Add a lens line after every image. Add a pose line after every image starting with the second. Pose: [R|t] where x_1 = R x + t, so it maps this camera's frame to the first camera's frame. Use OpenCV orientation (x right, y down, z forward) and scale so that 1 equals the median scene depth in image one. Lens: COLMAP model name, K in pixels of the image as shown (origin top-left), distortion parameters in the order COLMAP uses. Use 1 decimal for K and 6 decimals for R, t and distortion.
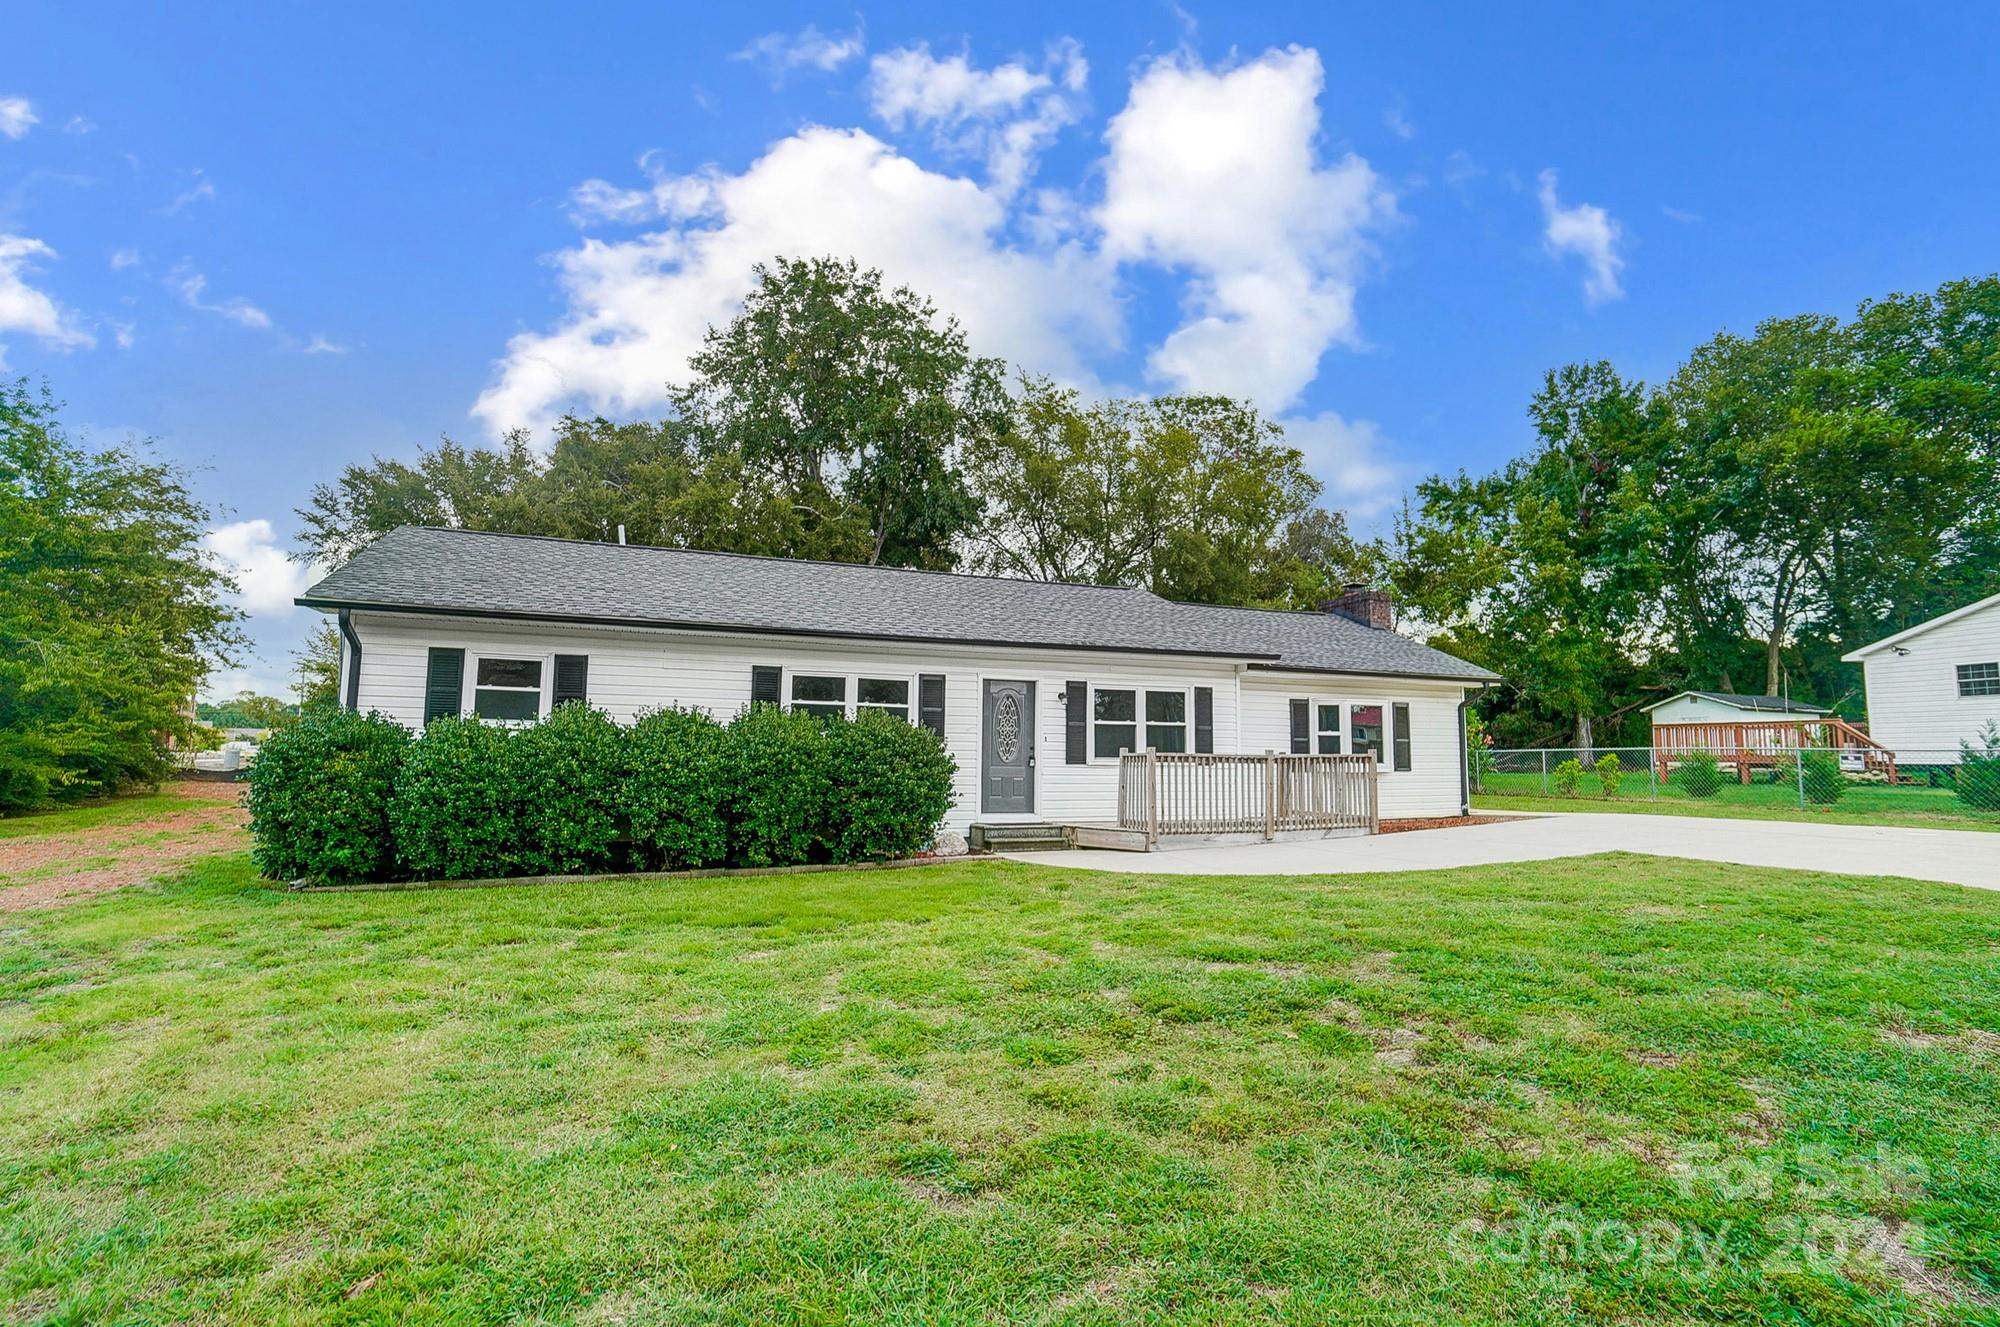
lens RADIAL K [[883.9, 0, 994.3], [0, 883.9, 654.4], [0, 0, 1]] dist [-0.055796, 0.022503]
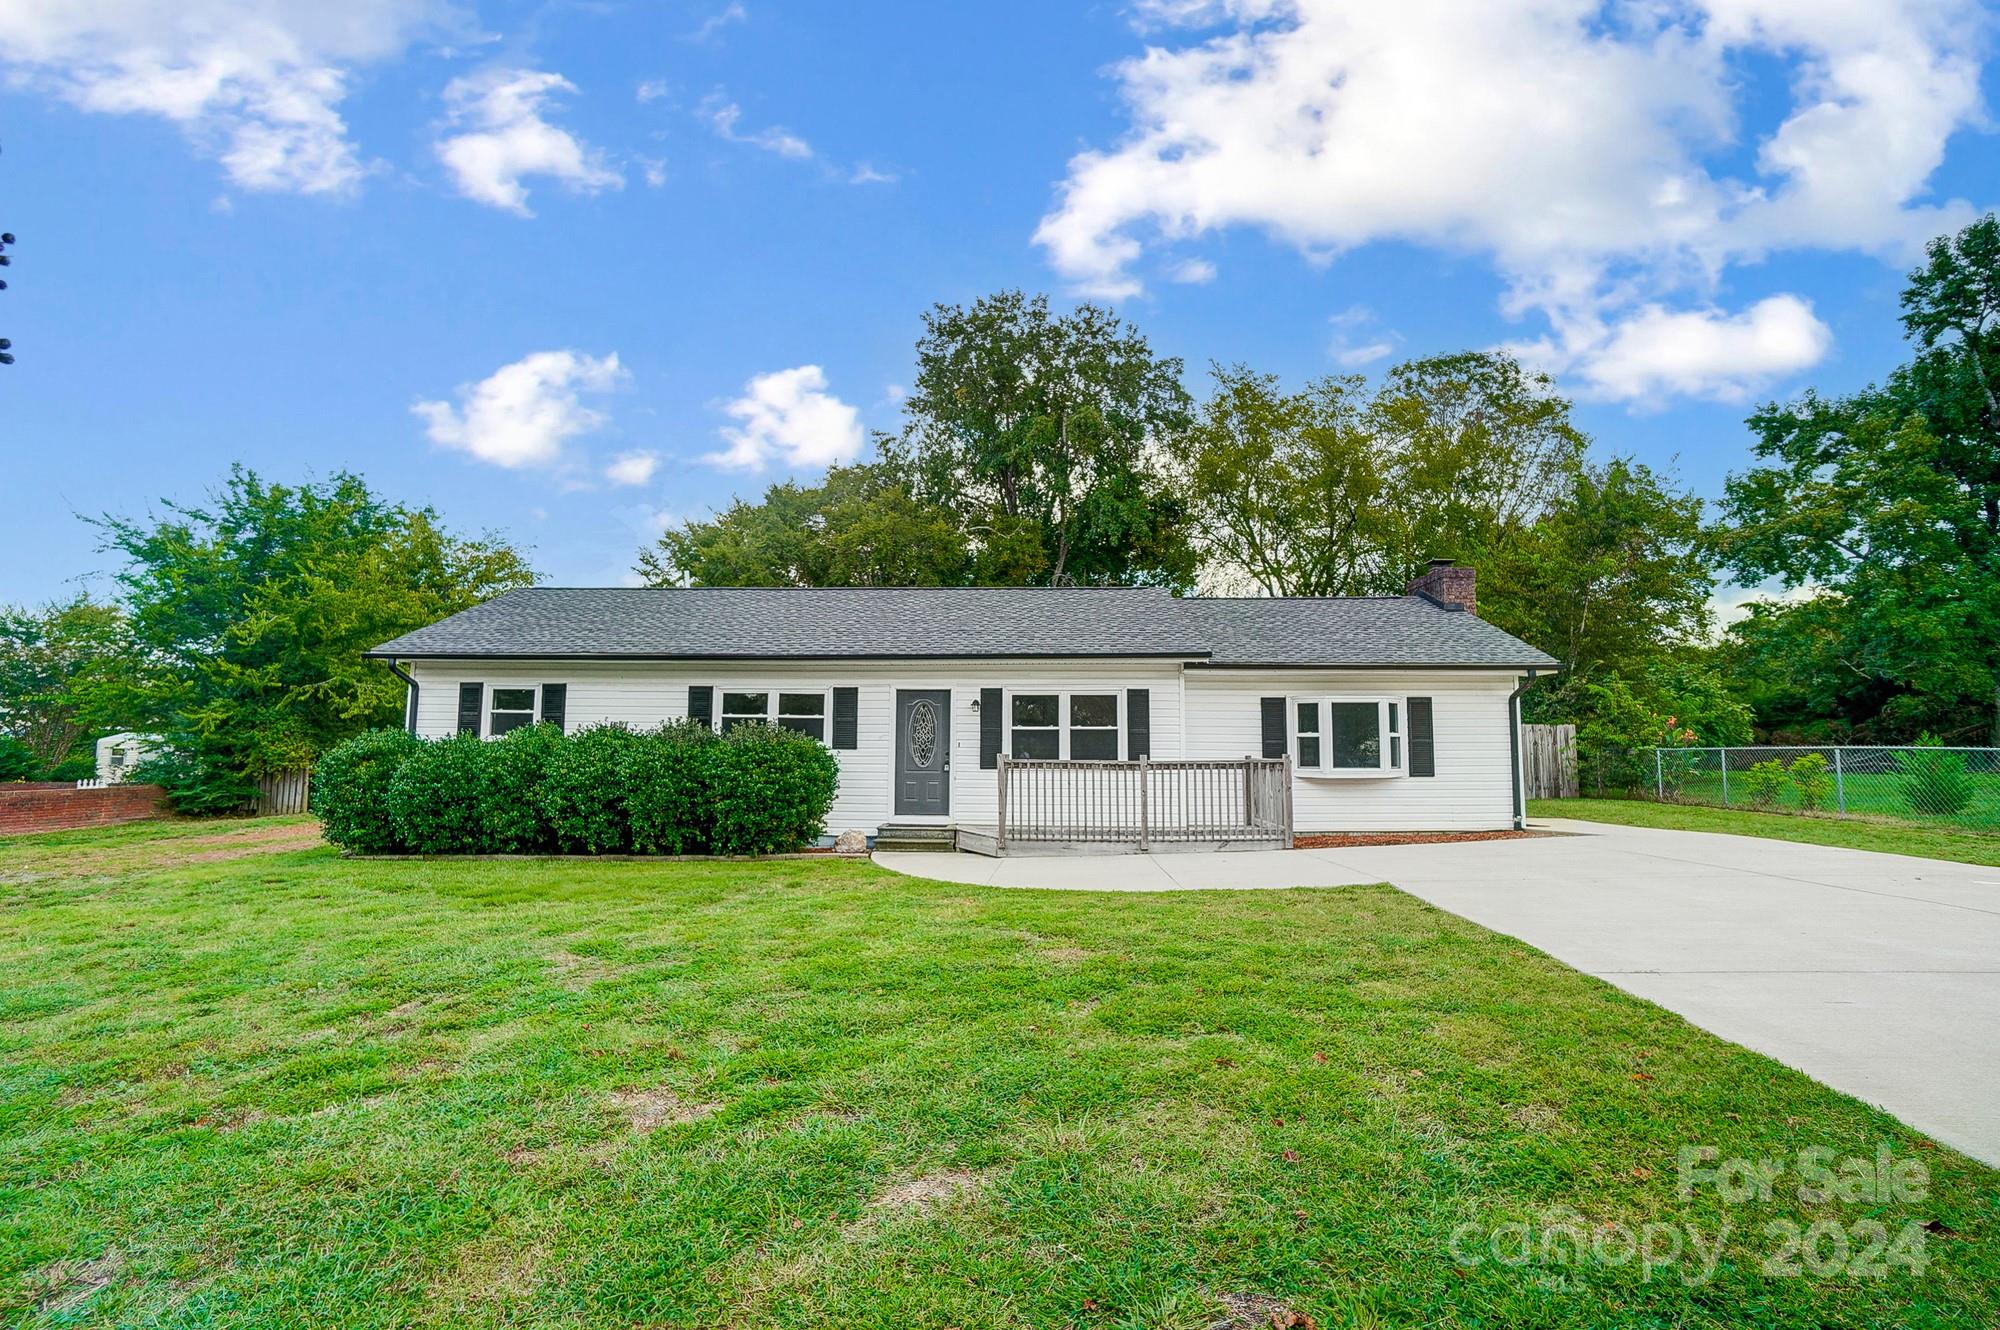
lens RADIAL K [[851.9, 0, 1000.0], [0, 851.9, 665.0], [0, 0, 1]] dist [-0.054496, 0.016424]
pose [[0.923628, -0.044358, -0.380714, 0.478301], [0.048650, 0.998815, 0.001653, 0.001991], [0.380190, -0.020049, 0.924691, 0.087834]]
